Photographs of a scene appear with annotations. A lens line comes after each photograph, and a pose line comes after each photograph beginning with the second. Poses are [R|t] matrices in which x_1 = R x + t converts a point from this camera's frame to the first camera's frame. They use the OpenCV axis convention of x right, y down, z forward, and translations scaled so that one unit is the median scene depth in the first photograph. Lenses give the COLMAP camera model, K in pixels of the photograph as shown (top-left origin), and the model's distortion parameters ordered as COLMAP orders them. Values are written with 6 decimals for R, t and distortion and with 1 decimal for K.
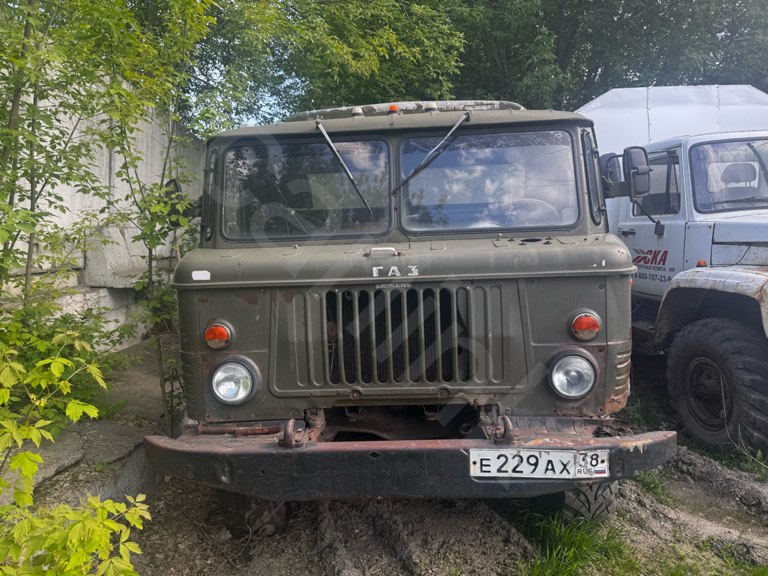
lens RADIAL K [[542.4, 0, 384.0], [0, 542.4, 288.0], [0, 0, 1]] dist [0.045599, -0.062617]
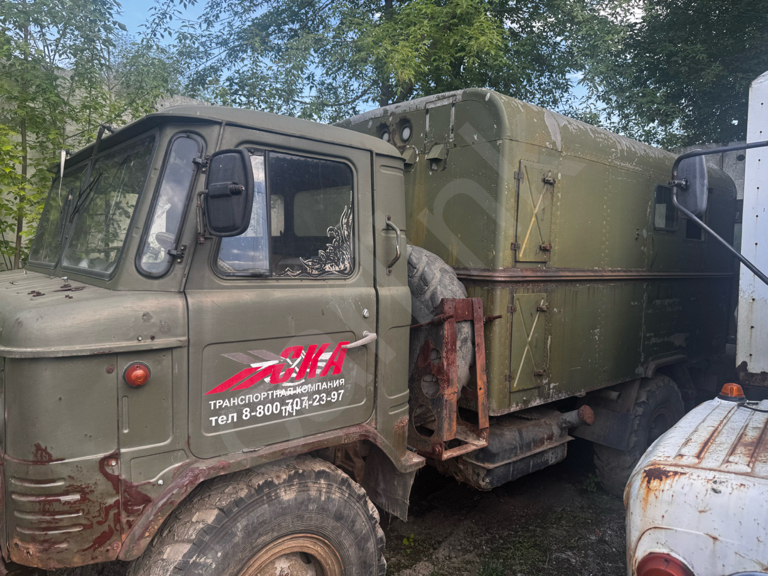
lens RADIAL K [[555.4, 0, 384.0], [0, 555.4, 288.0], [0, 0, 1]] dist [0.006979, -0.005345]
pose [[0.702596, 0.098439, -0.704747, 1.105352], [-0.125756, 0.991974, 0.013187, -0.155728], [0.700388, 0.079361, 0.709336, 0.768312]]
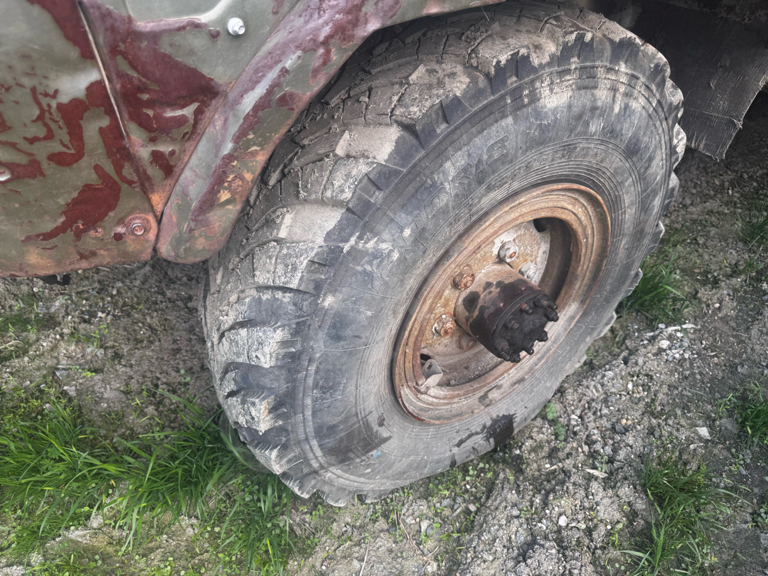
lens RADIAL K [[537.6, 0, 376.0], [0, 537.6, 274.6], [0, 0, 1]] dist [0.074372, -0.135563]
pose [[0.595280, 0.543949, -0.591406, 0.645369], [-0.095923, 0.778865, 0.619813, 0.067701], [0.797772, -0.312233, 0.515820, 0.992363]]
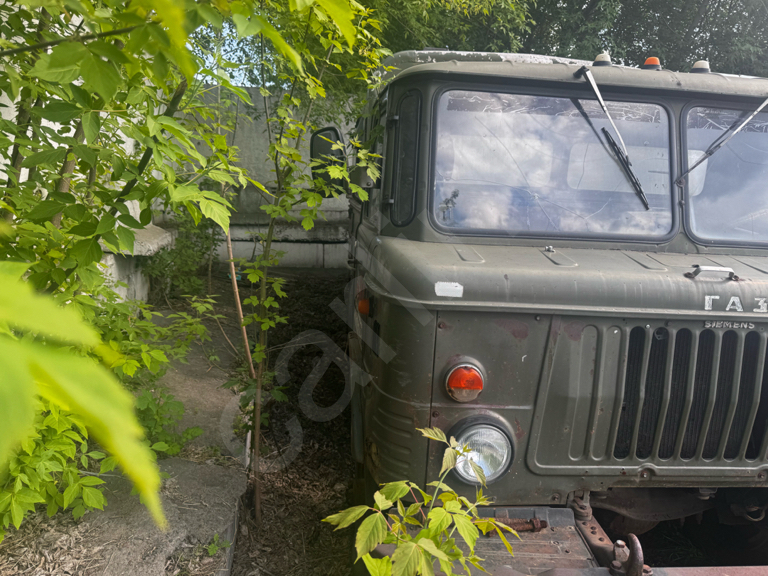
lens RADIAL K [[543.5, 0, 384.0], [0, 543.5, 288.0], [0, 0, 1]] dist [0.079675, -0.123003]
pose [[0.985868, 0.065972, 0.153988, -0.493799], [-0.076107, 0.995240, 0.060874, -0.056199], [-0.149239, -0.071734, 0.986196, 0.364035]]
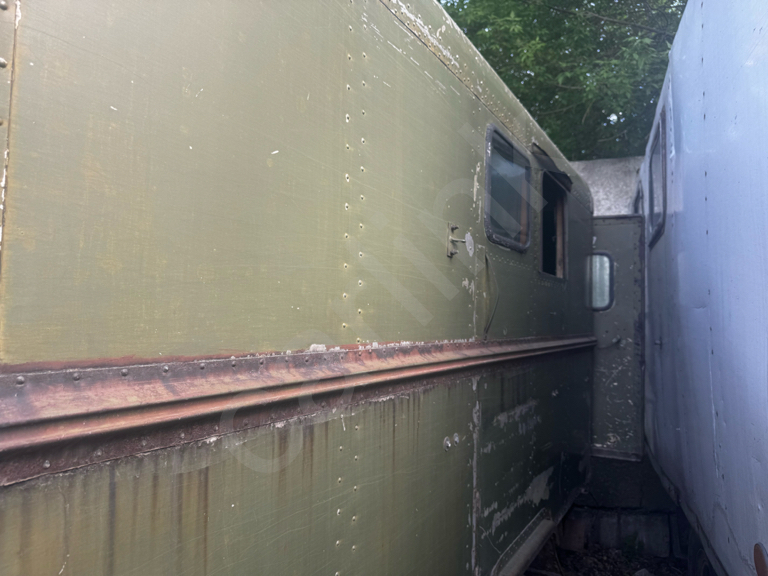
lens RADIAL K [[555.4, 0, 384.0], [0, 555.4, 288.0], [0, 0, 1]] dist [0.006979, -0.005345]
pose [[0.894686, 0.030014, -0.445686, 0.697250], [-0.097075, 0.986959, -0.128406, -0.247293], [0.436020, 0.158148, 0.885932, 1.797432]]
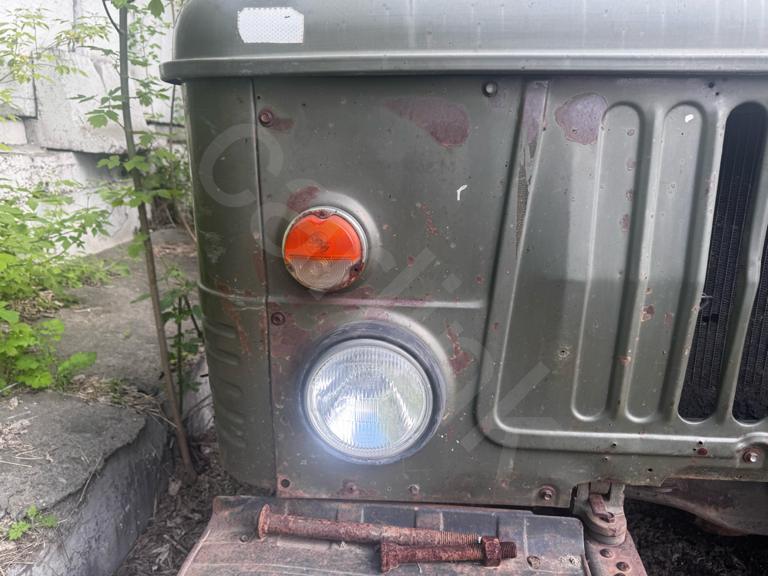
lens RADIAL K [[555.4, 0, 384.0], [0, 555.4, 288.0], [0, 0, 1]] dist [0.006979, -0.005345]
pose [[0.998822, 0.046428, -0.014141, -0.259463], [-0.043289, 0.983974, 0.172978, 0.054033], [0.021945, -0.172162, 0.984824, 0.679042]]
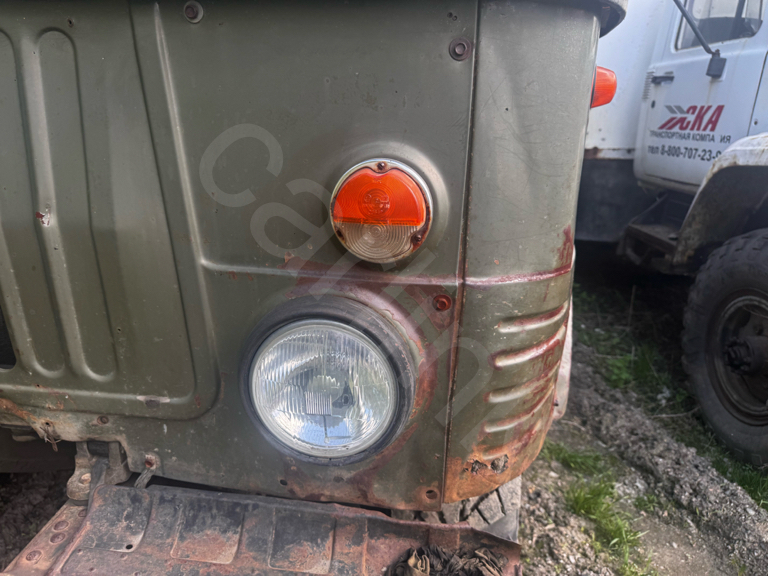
lens RADIAL K [[555.4, 0, 384.0], [0, 555.4, 288.0], [0, 0, 1]] dist [0.006979, -0.005345]
pose [[0.996838, 0.074375, -0.027975, 0.351650], [-0.067323, 0.977506, 0.199873, 0.048997], [0.042211, -0.197358, 0.979422, 0.680421]]
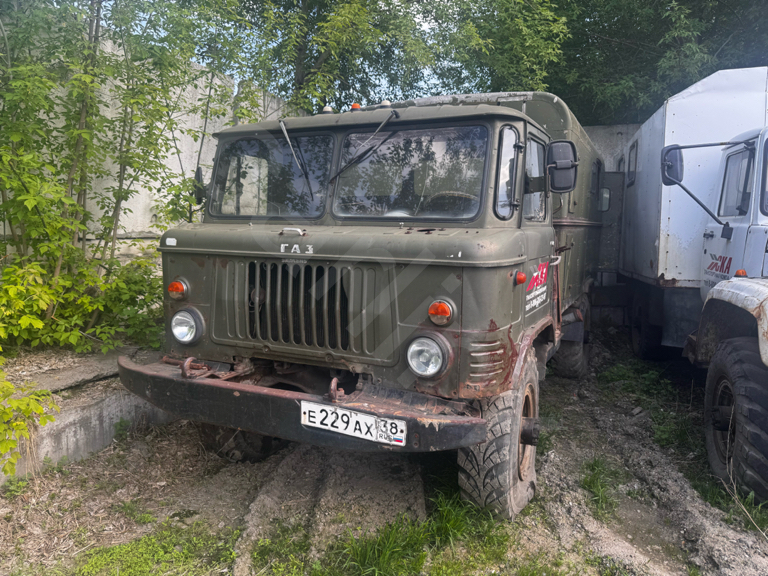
lens RADIAL K [[543.5, 0, 384.0], [0, 543.5, 288.0], [0, 0, 1]] dist [0.079675, -0.123003]
pose [[0.925719, 0.094986, -0.366090, 0.602942], [-0.087840, 0.995478, 0.036171, -0.005400], [0.367871, -0.001327, 0.929876, -0.030041]]
